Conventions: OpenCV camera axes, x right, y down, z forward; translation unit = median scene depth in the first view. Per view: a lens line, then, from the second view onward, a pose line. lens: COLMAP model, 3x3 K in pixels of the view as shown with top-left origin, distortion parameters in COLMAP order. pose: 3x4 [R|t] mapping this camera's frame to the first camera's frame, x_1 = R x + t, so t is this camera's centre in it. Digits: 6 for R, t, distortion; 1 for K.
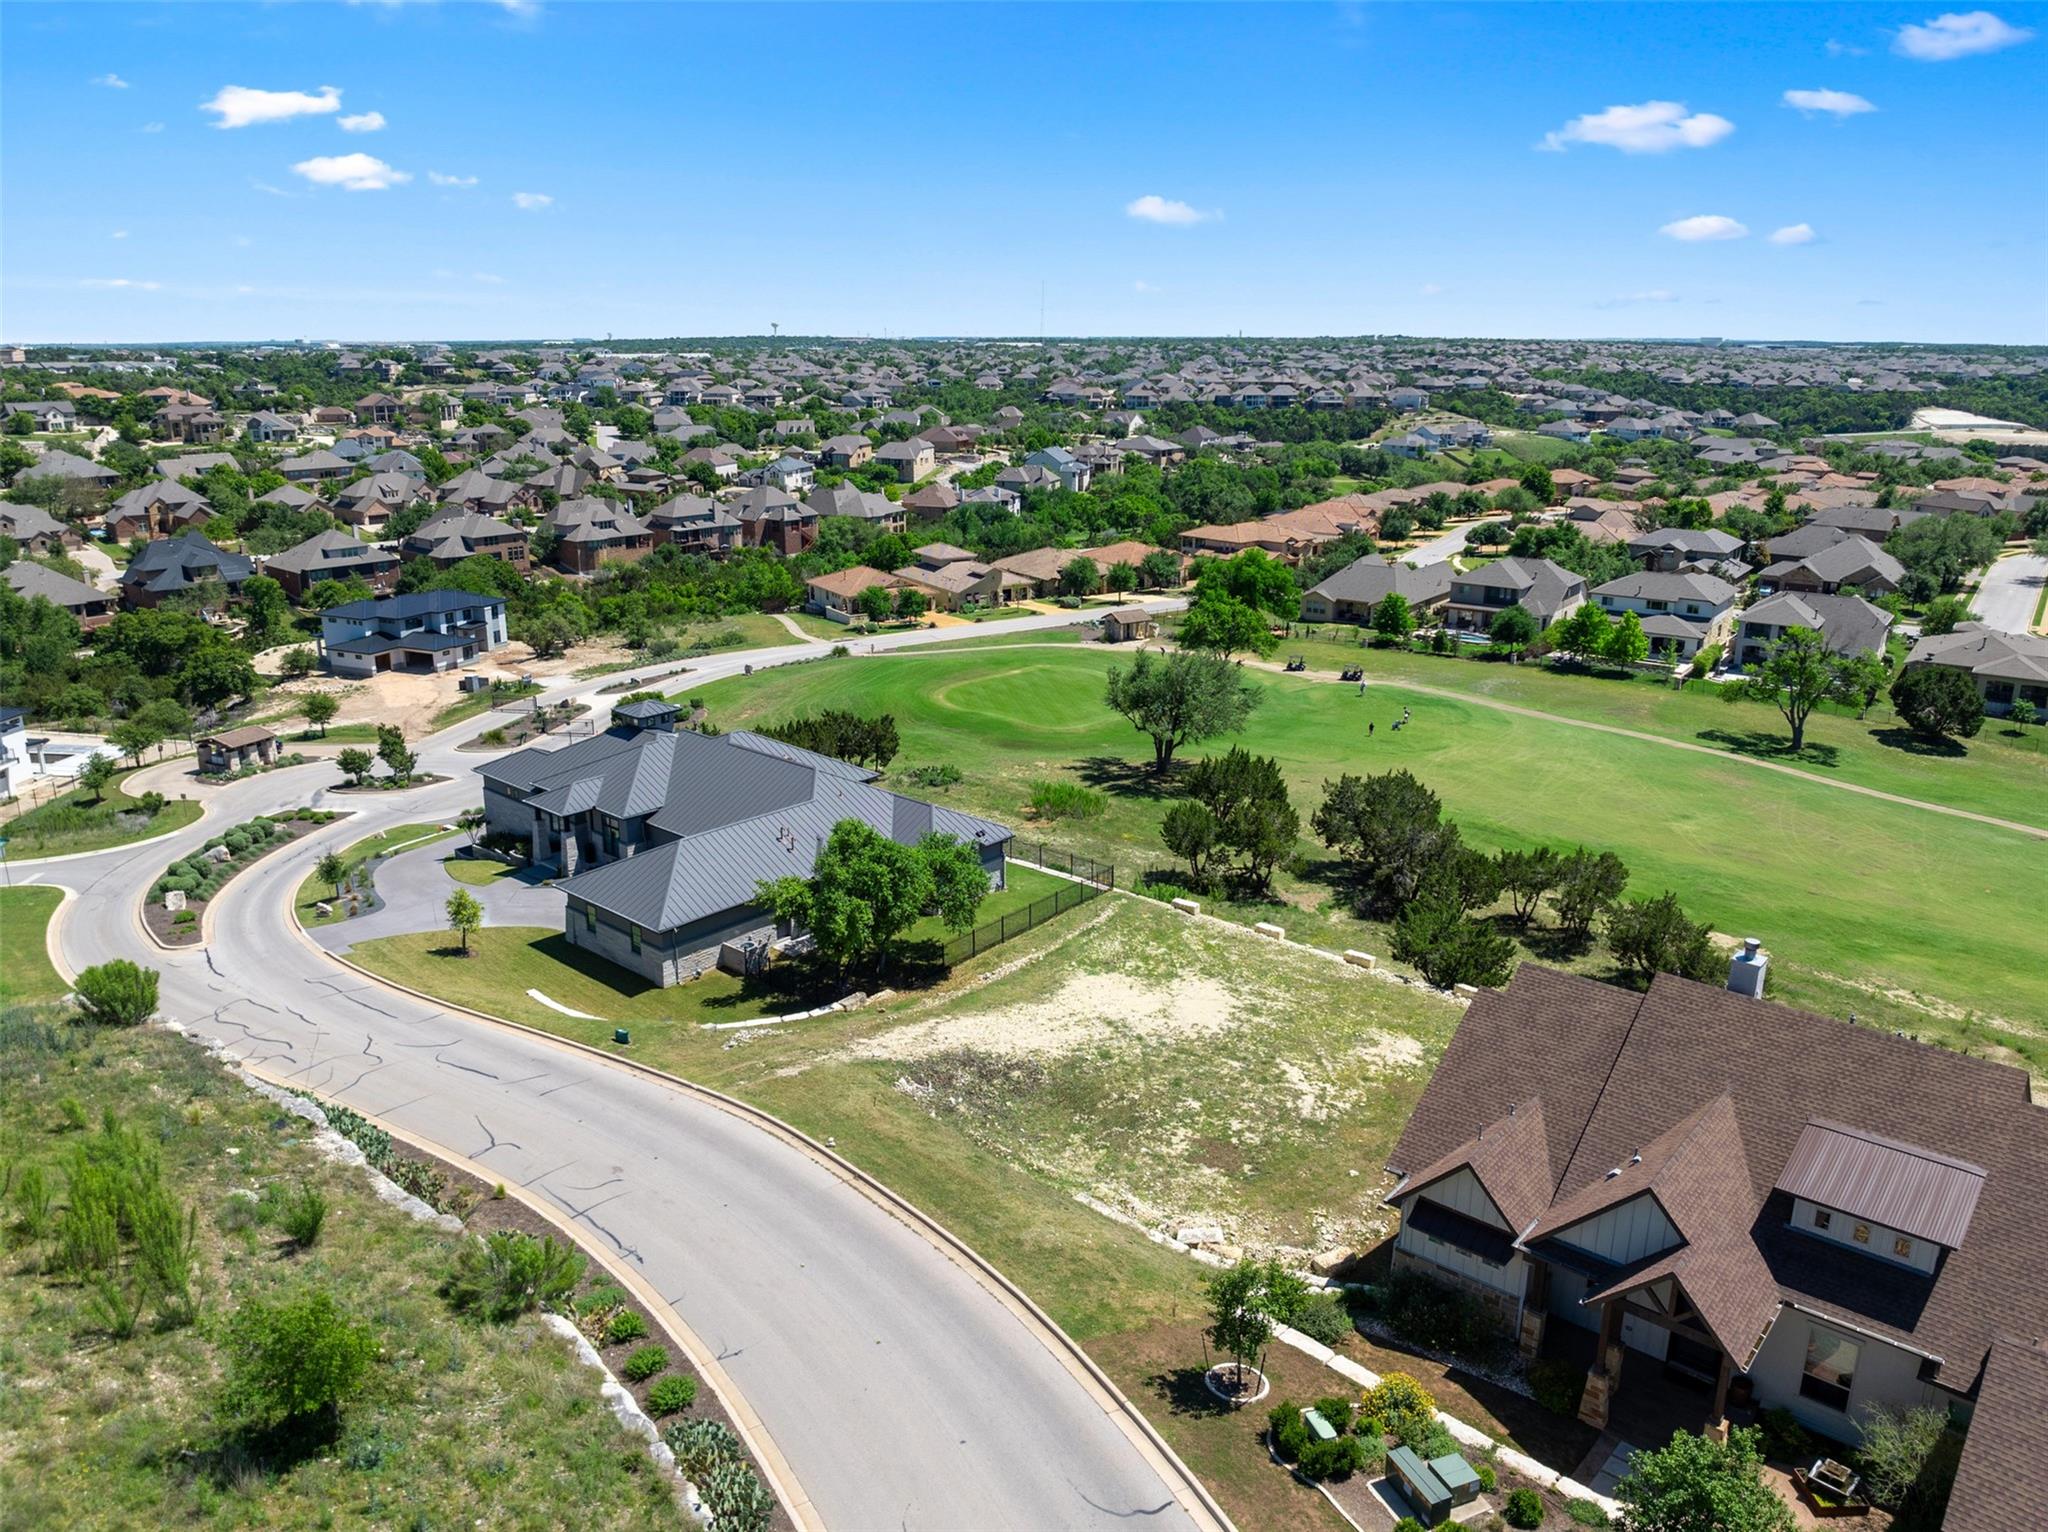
lens RADIAL K [[1425.4, 0, 1027.3], [0, 1425.4, 755.0], [0, 0, 1]] dist [-0.022965, -0.025634]
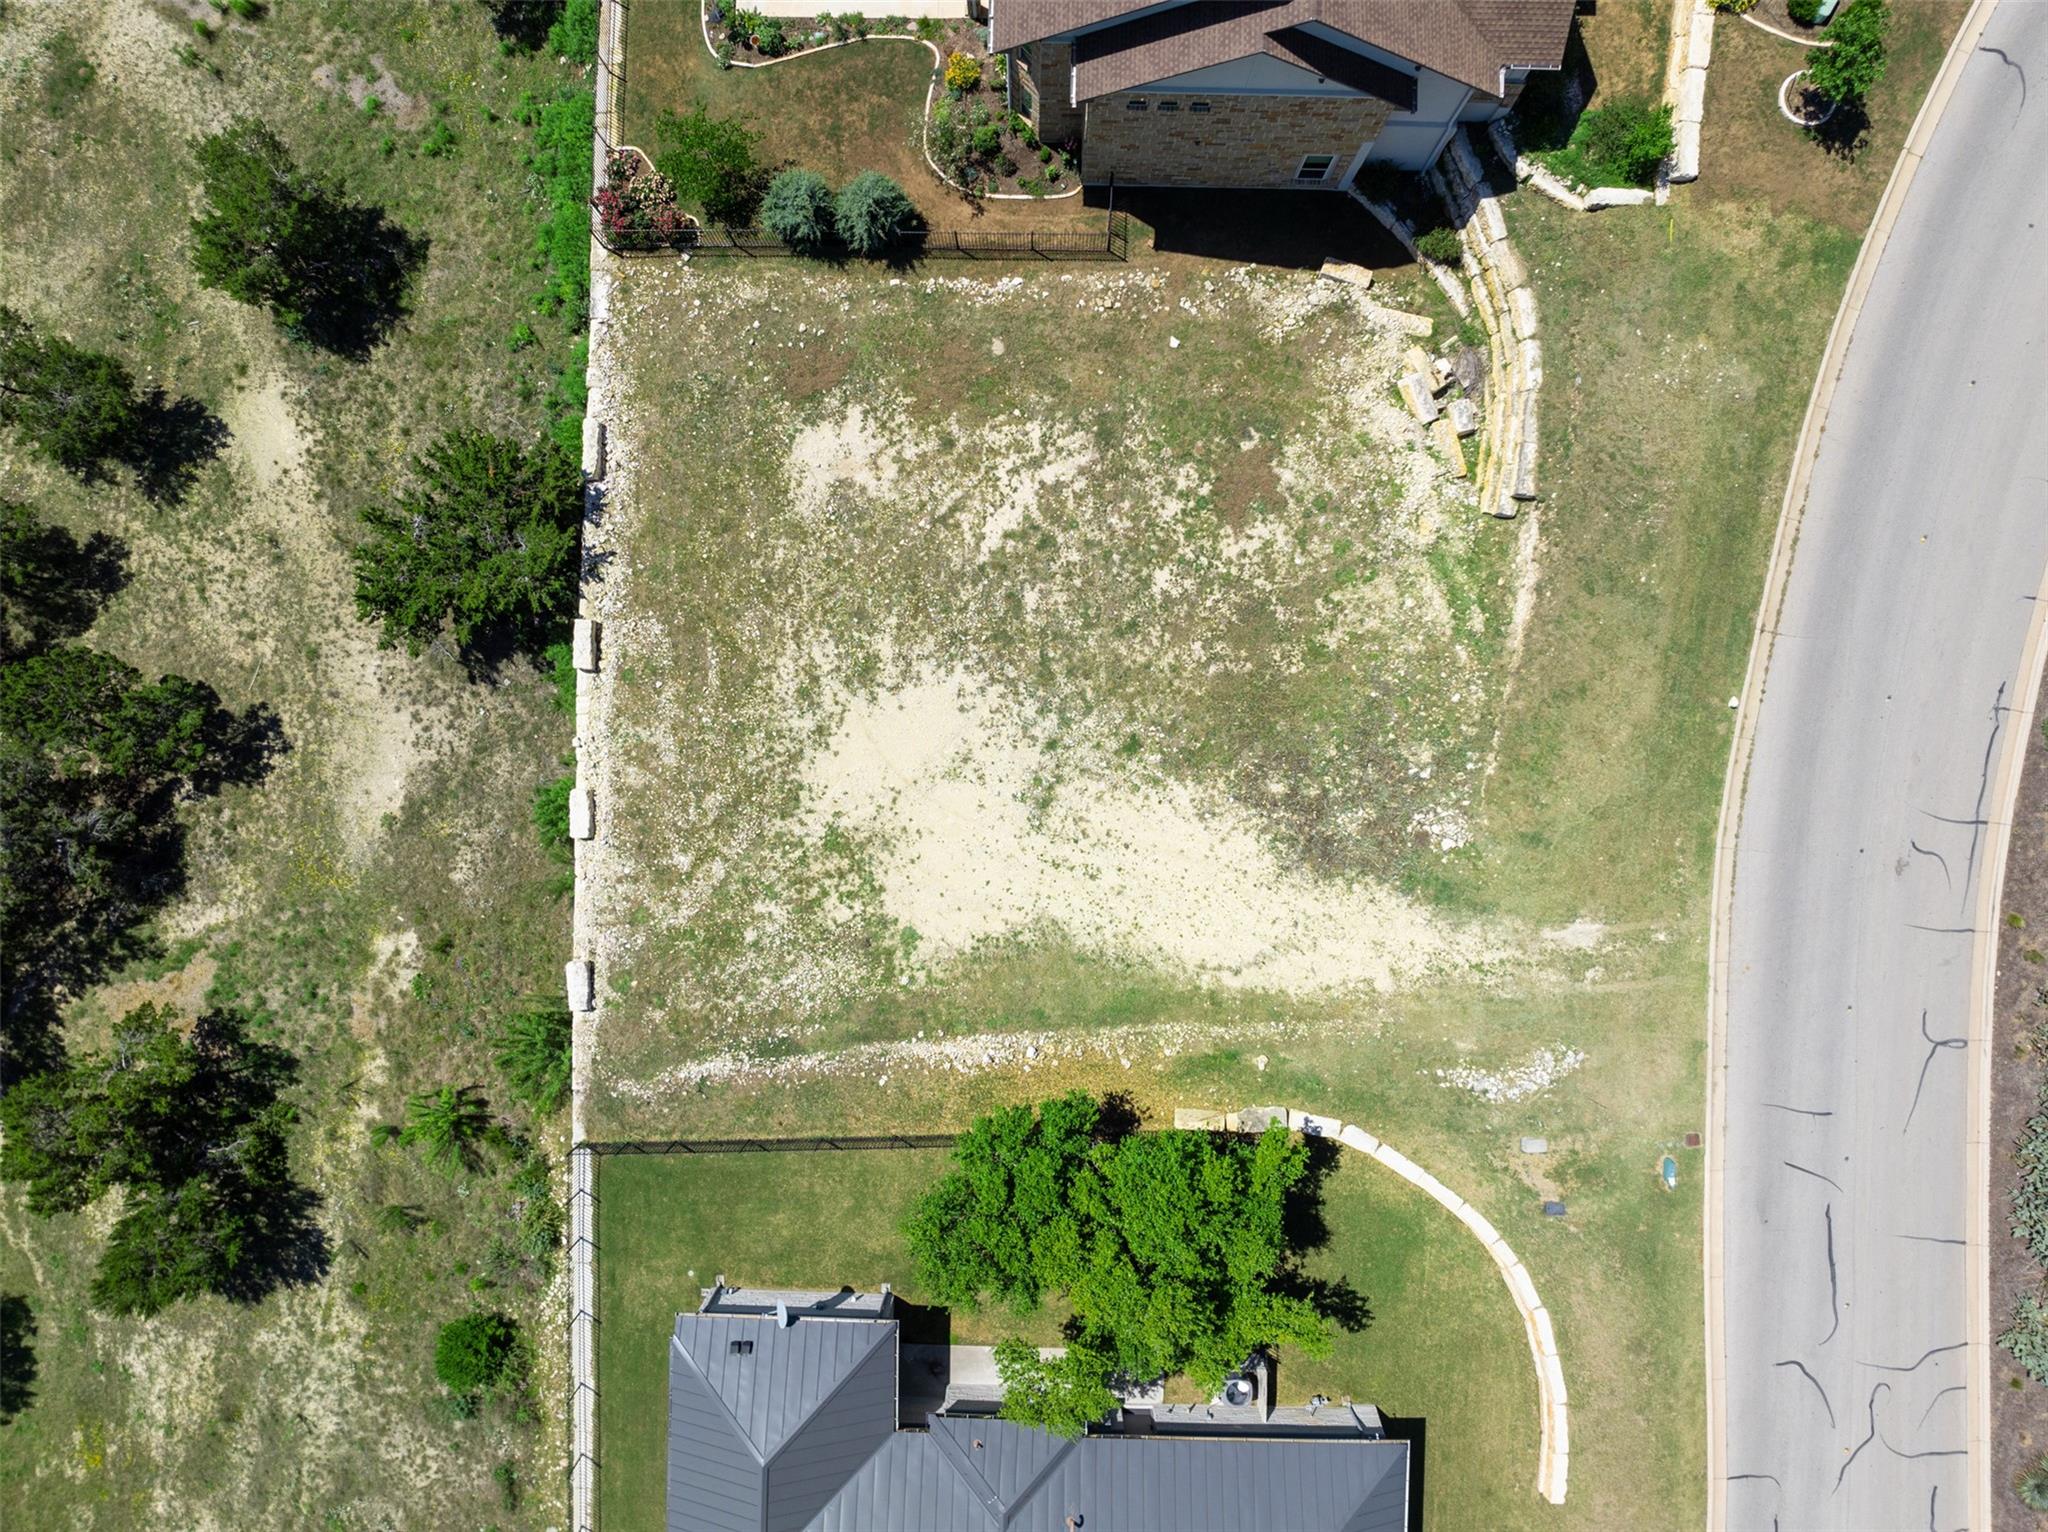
lens RADIAL K [[1434.7, 0, 1018.4], [0, 1434.7, 752.6], [0, 0, 1]] dist [-0.029353, -0.016719]
pose [[-0.644371, -0.764693, 0.005484, 0.019543], [0.220760, -0.179149, 0.958734, -0.113498], [-0.732155, 0.618991, 0.284253, 0.192435]]
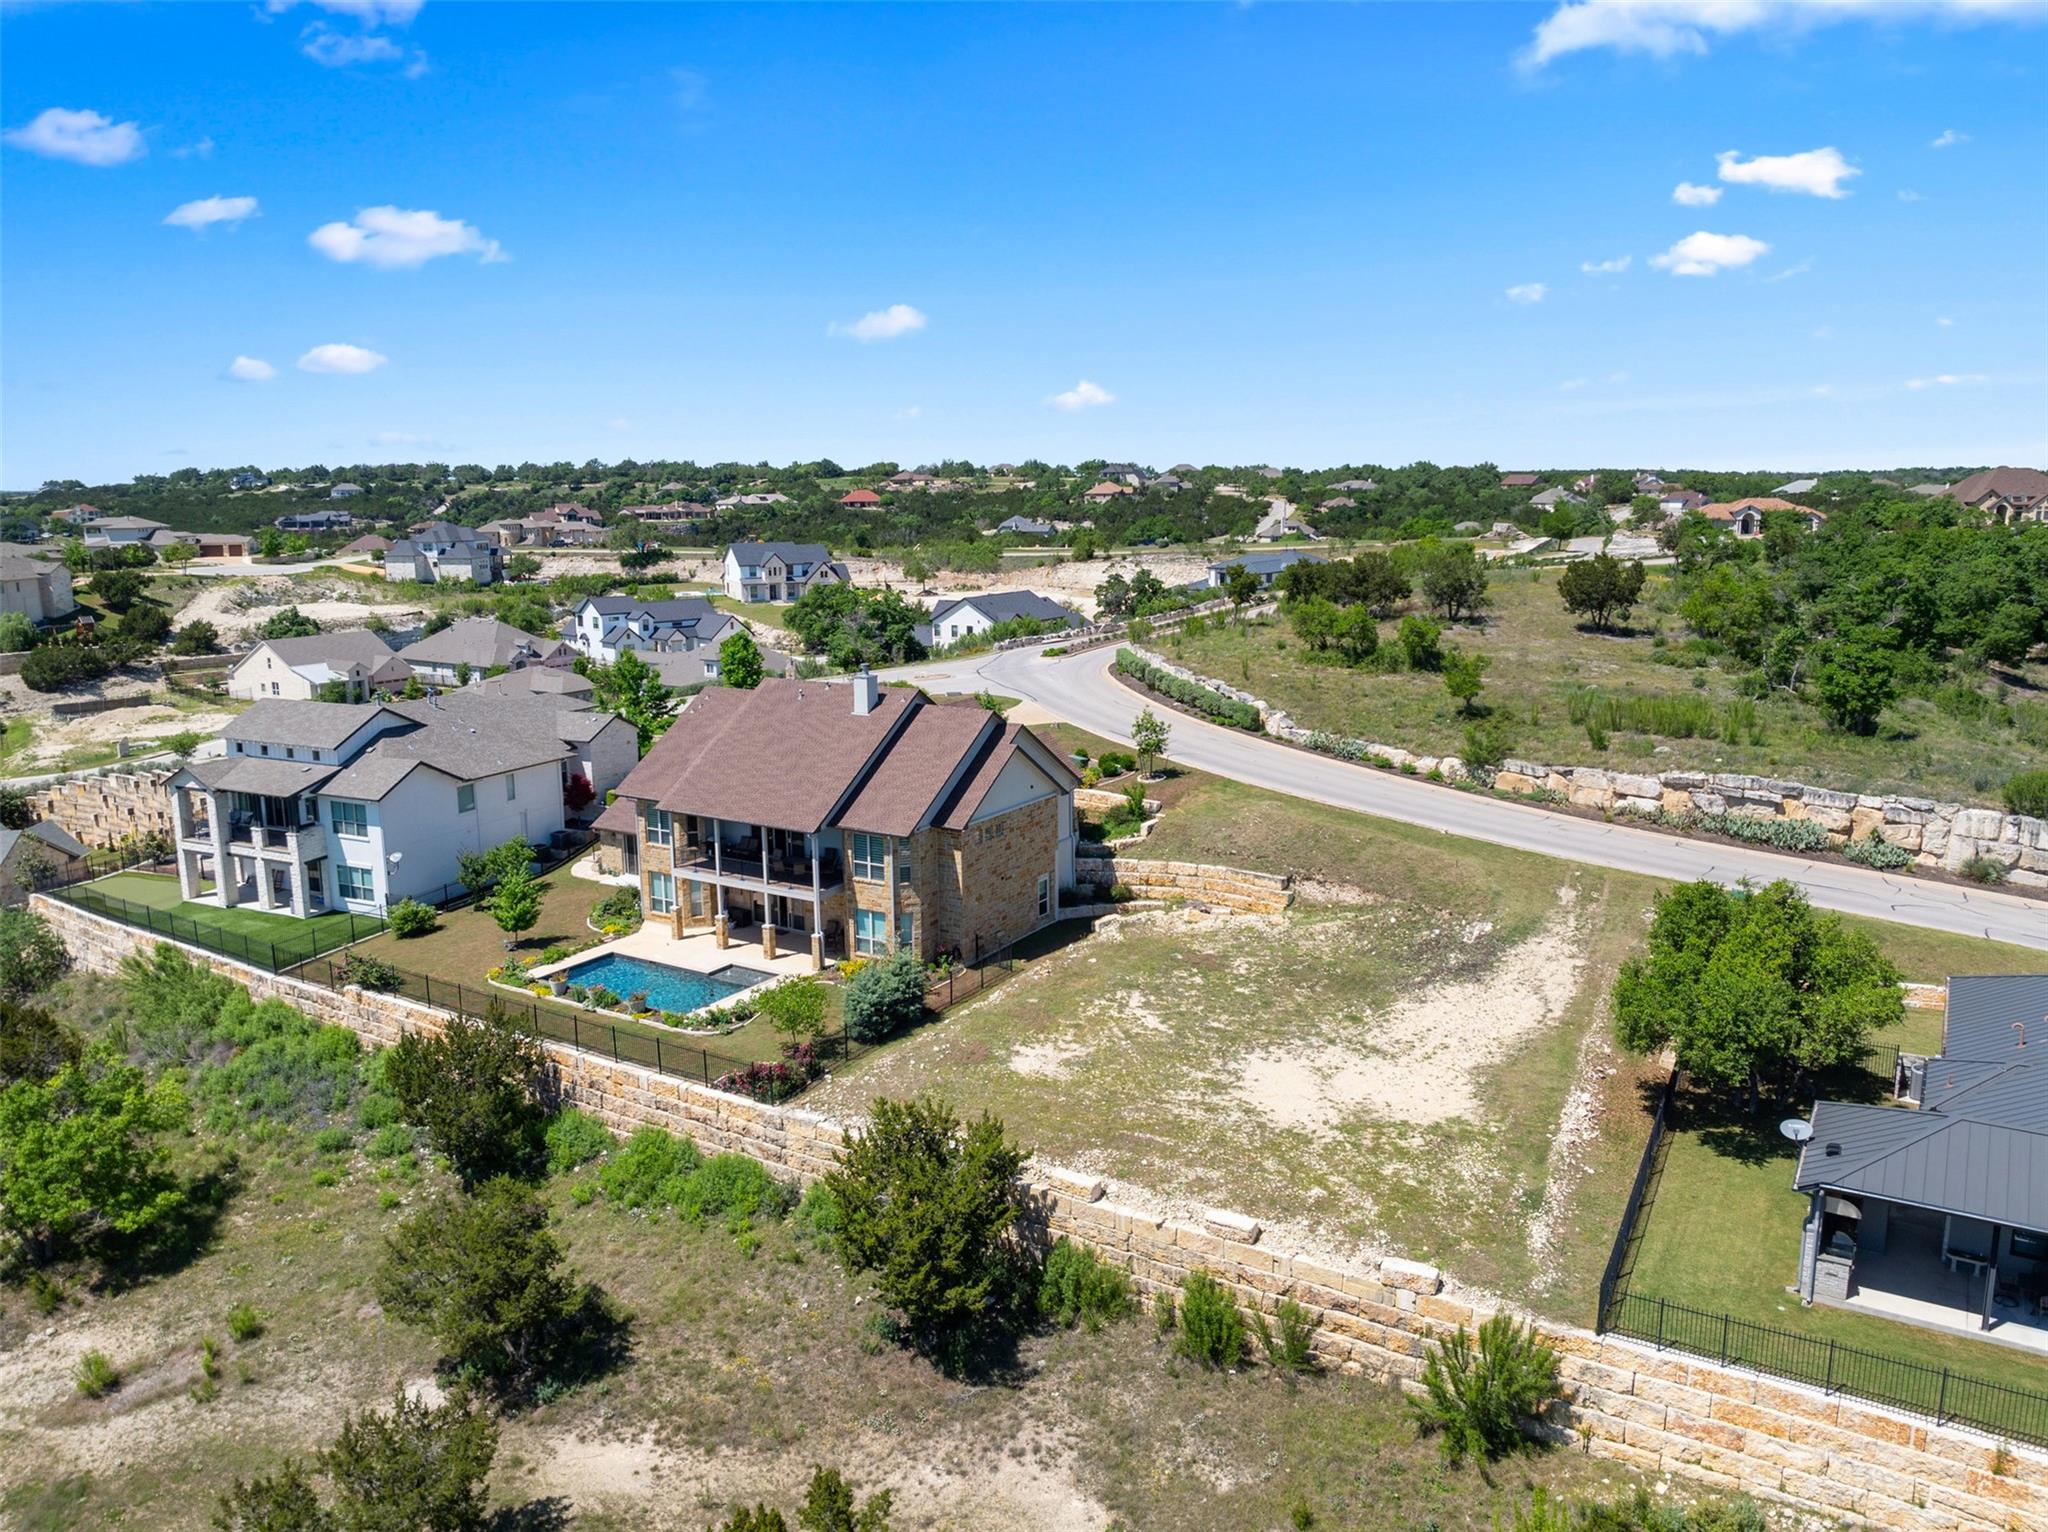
lens RADIAL K [[1499.0, 0, 1021.7], [0, 1499.0, 749.3], [0, 0, 1]] dist [-0.036144, -0.008464]
pose [[-0.987222, 0.038599, -0.154604, 0.094220], [-0.034439, 0.895607, 0.443511, -0.084402], [0.155584, 0.443168, -0.882834, 0.400561]]
